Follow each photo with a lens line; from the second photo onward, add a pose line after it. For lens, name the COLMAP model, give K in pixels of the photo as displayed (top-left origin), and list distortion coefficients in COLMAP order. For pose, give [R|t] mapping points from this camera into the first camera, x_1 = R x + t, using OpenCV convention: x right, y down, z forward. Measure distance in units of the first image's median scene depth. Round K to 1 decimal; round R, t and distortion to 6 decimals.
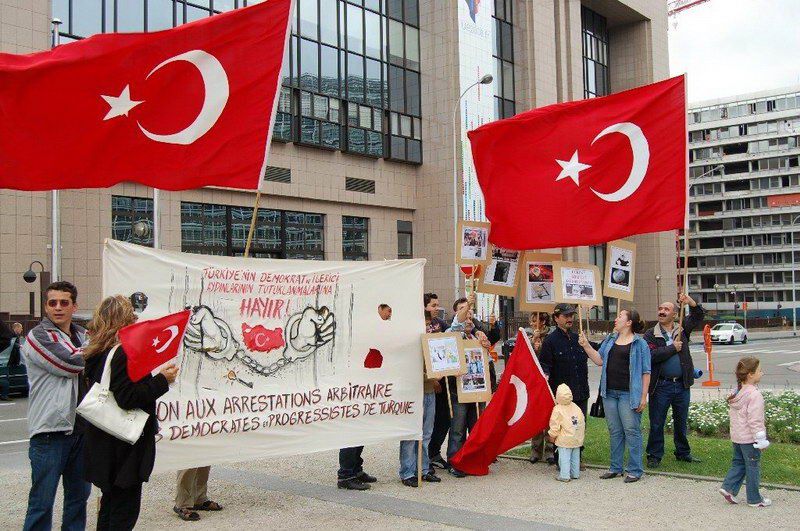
lens RADIAL K [[842.1, 0, 400.0], [0, 842.1, 265.5], [0, 0, 1]] dist [-0.058424, 0.001723]
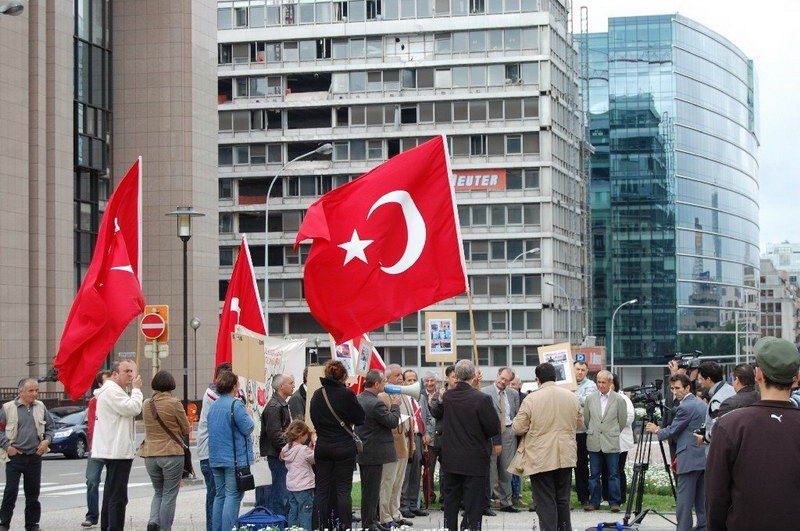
lens RADIAL K [[1908.3, 0, 400.0], [0, 1908.3, 265.5], [0, 0, 1]] dist [-0.068317, 0.026283]
pose [[0.896343, 0.029806, 0.442357, -0.143569], [-0.026843, 0.999556, -0.012959, -0.012352], [-0.442547, -0.000259, 0.896745, -0.218166]]
